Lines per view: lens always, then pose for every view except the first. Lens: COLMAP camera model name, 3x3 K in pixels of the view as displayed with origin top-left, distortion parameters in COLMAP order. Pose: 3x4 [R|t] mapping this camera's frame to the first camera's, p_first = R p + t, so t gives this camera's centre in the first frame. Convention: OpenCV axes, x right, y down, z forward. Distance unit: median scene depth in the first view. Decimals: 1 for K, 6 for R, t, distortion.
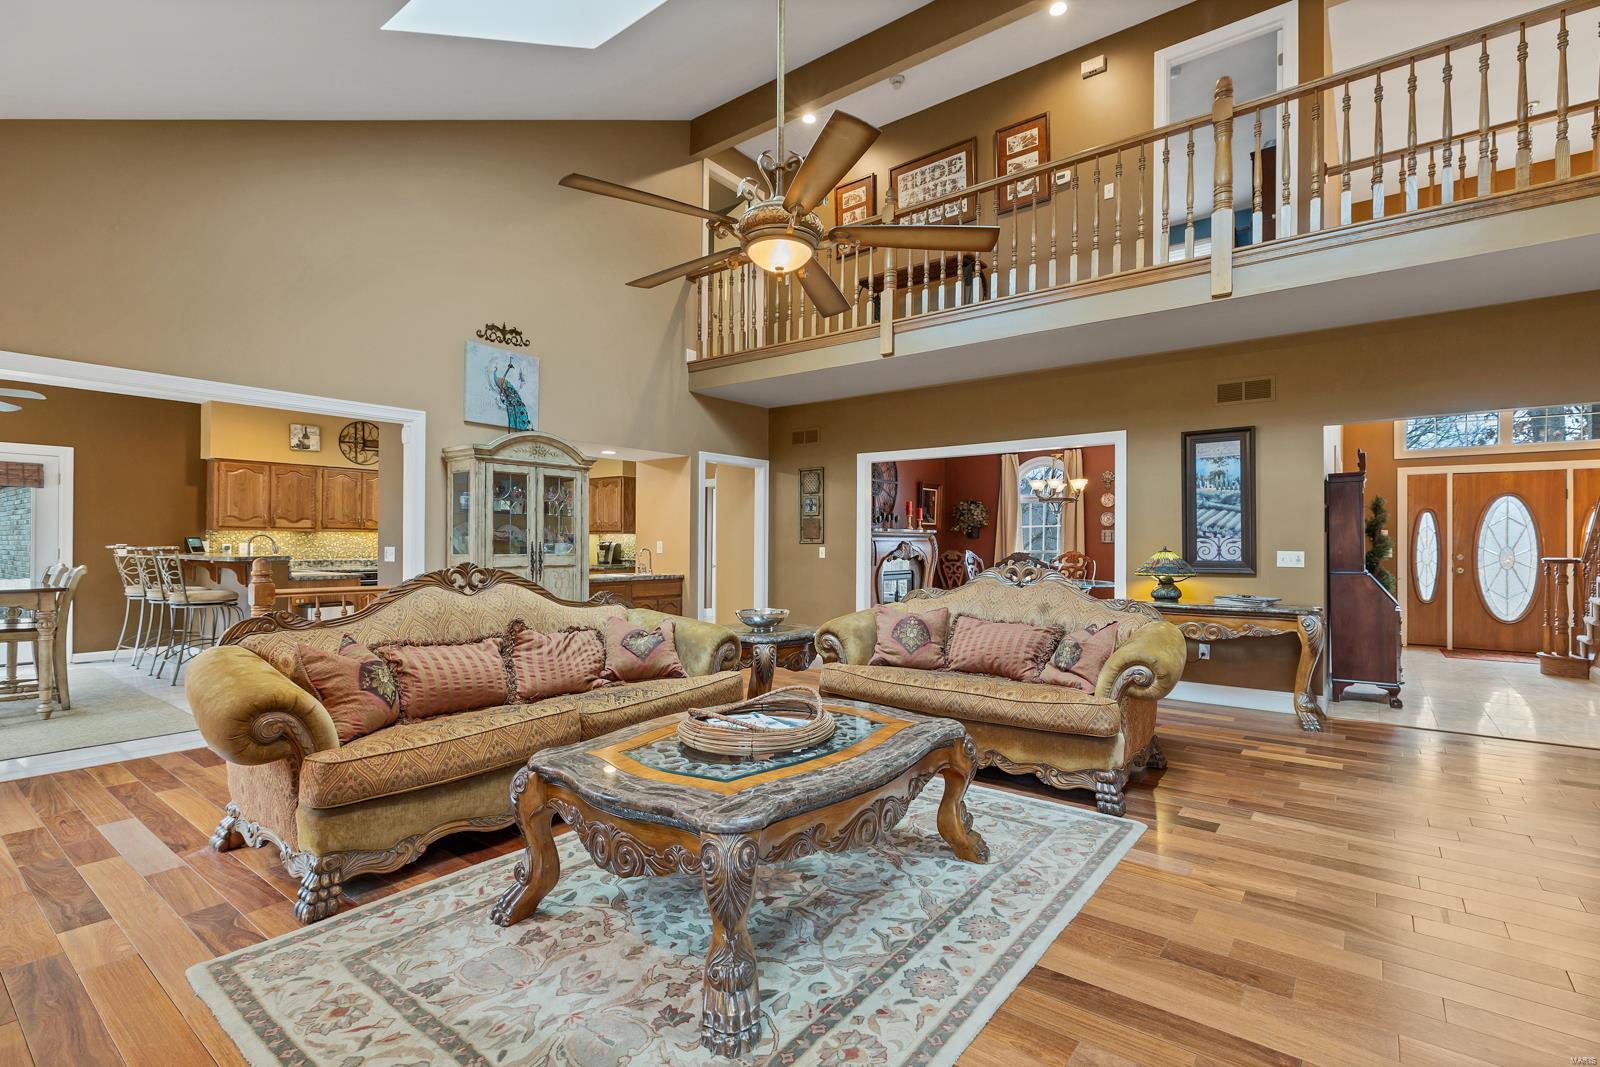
lens RADIAL K [[732.3, 0, 805.1], [0, 732.3, 529.4], [0, 0, 1]] dist [0.001727, 0.000743]
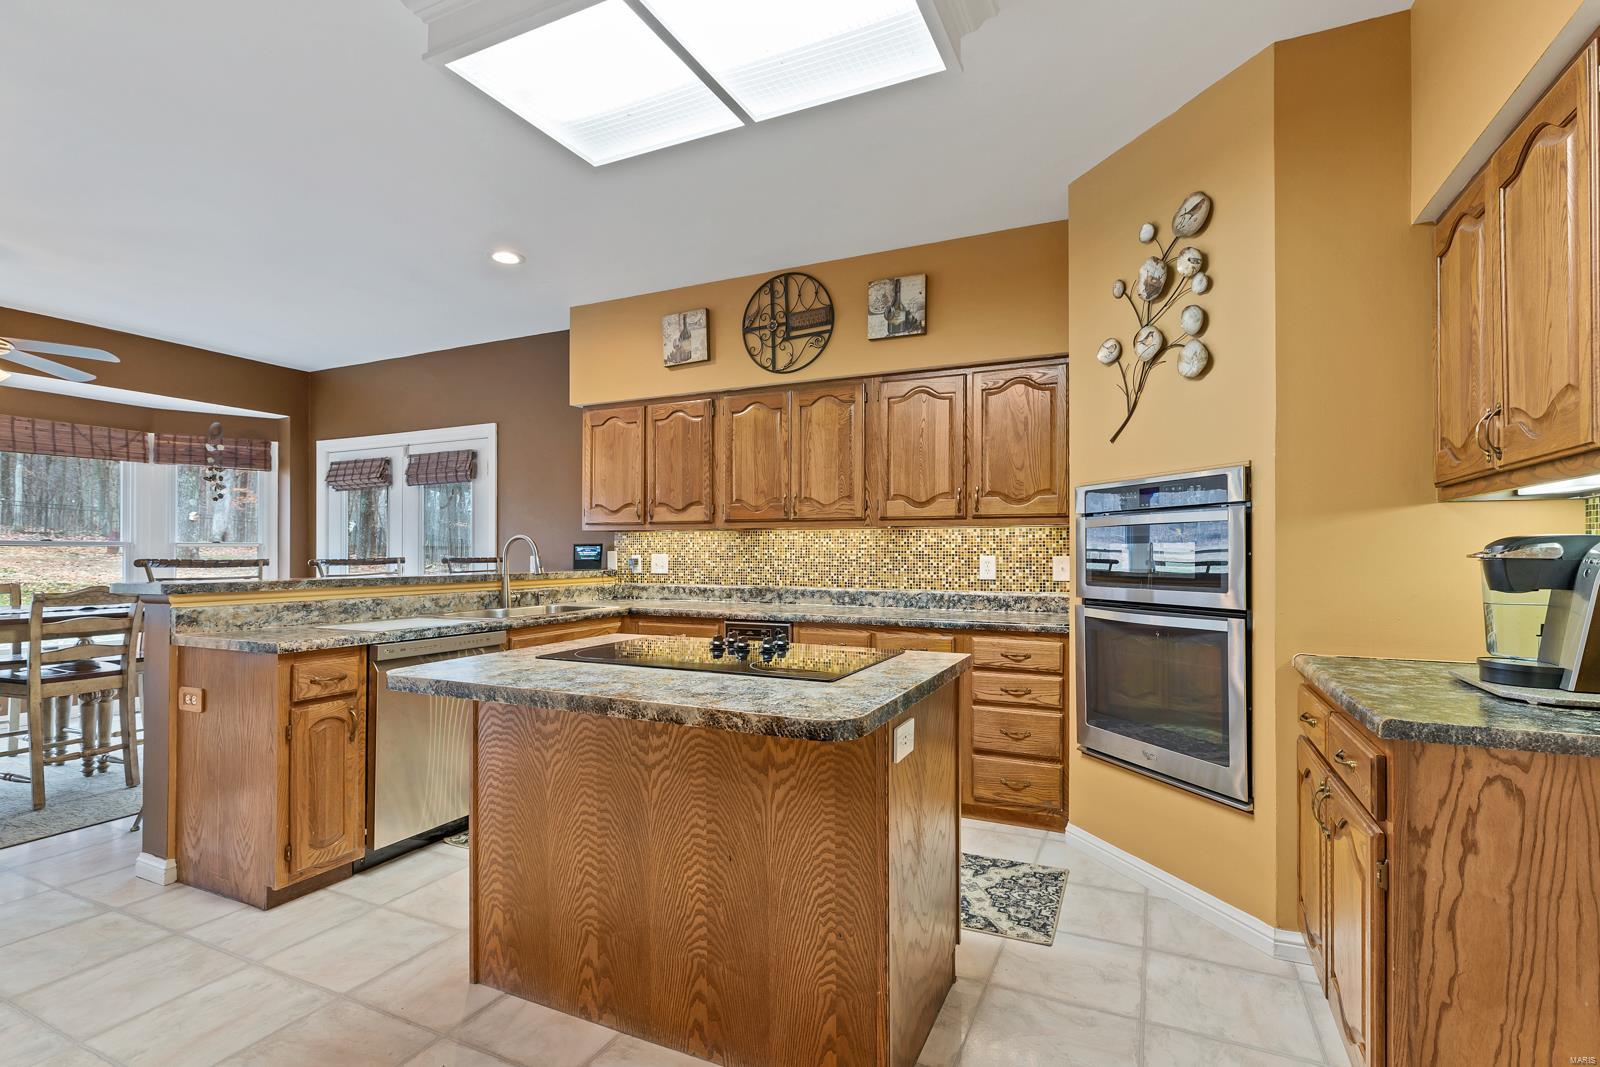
lens RADIAL K [[732.3, 0, 804.6], [0, 732.3, 538.8], [0, 0, 1]] dist [0.001727, 0.000743]
pose [[0.213497, -0.023677, -0.976657, -0.203211], [0.021028, 0.999586, -0.019636, 0.022274], [0.976717, -0.016345, 0.213906, 1.045499]]
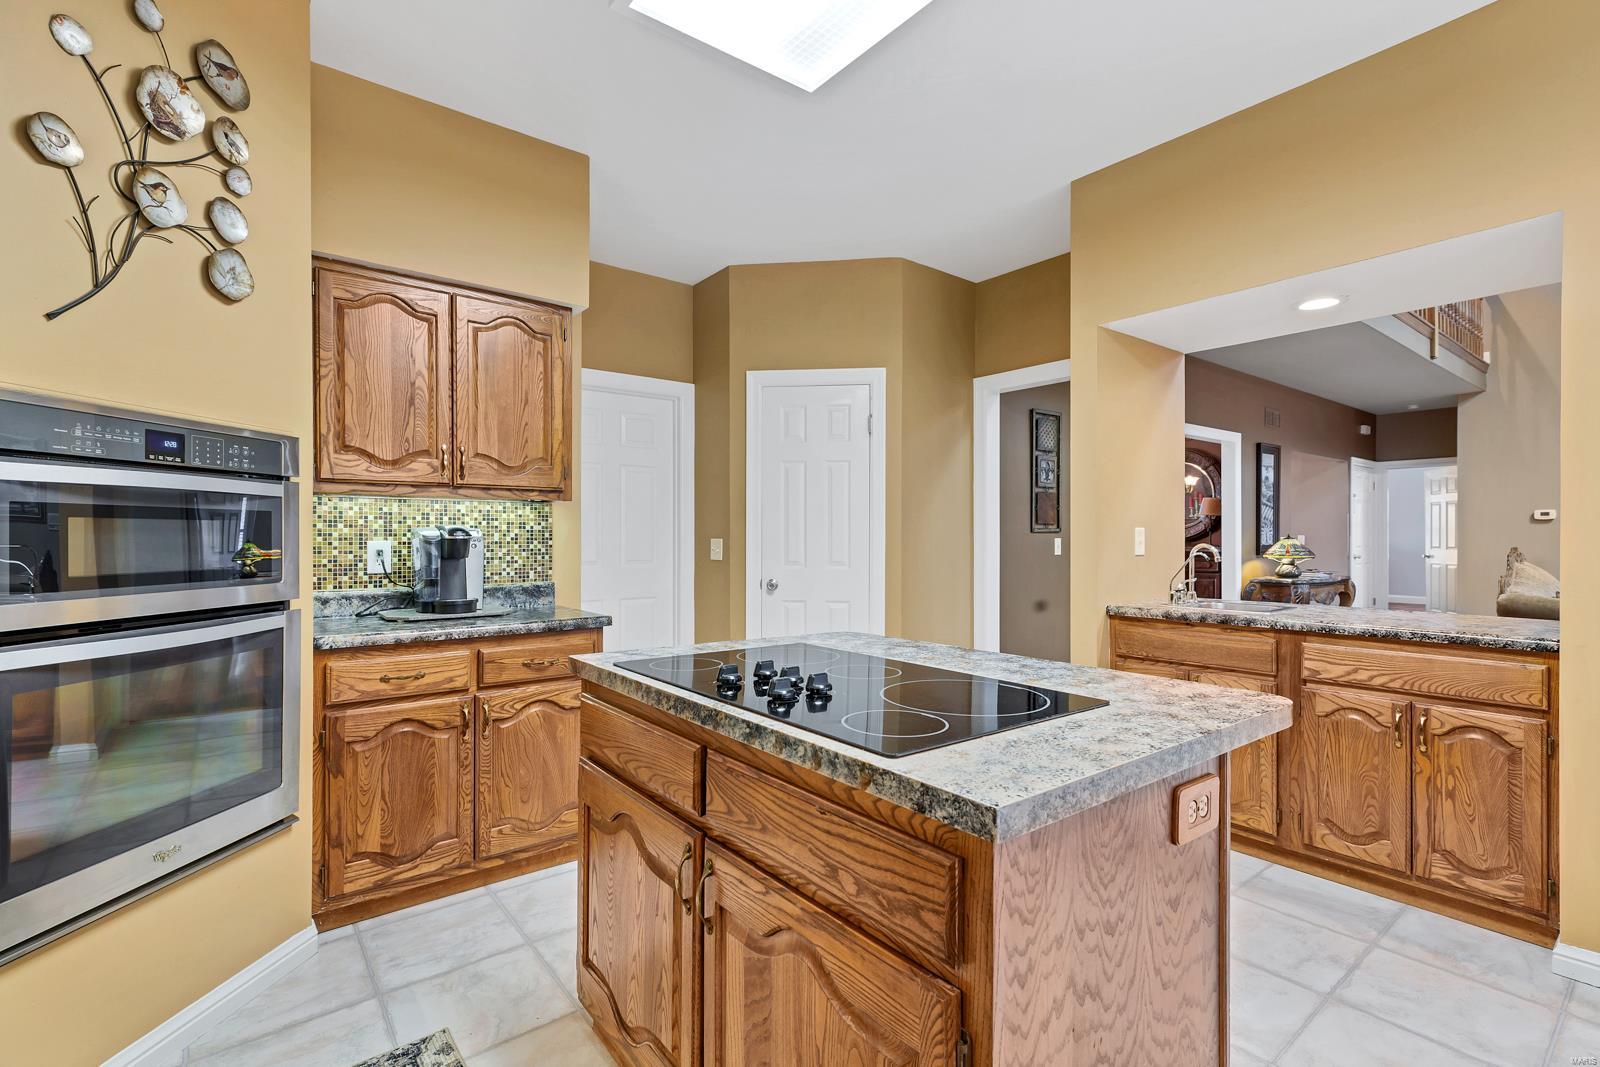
lens RADIAL K [[732.3, 0, 799.2], [0, 732.3, 533.4], [0, 0, 1]] dist [0.001727, 0.000743]
pose [[0.251884, 0.000177, 0.967757, -0.648586], [-0.016235, 0.999860, 0.004042, 0.021501], [-0.967621, -0.016729, 0.251852, 1.048325]]
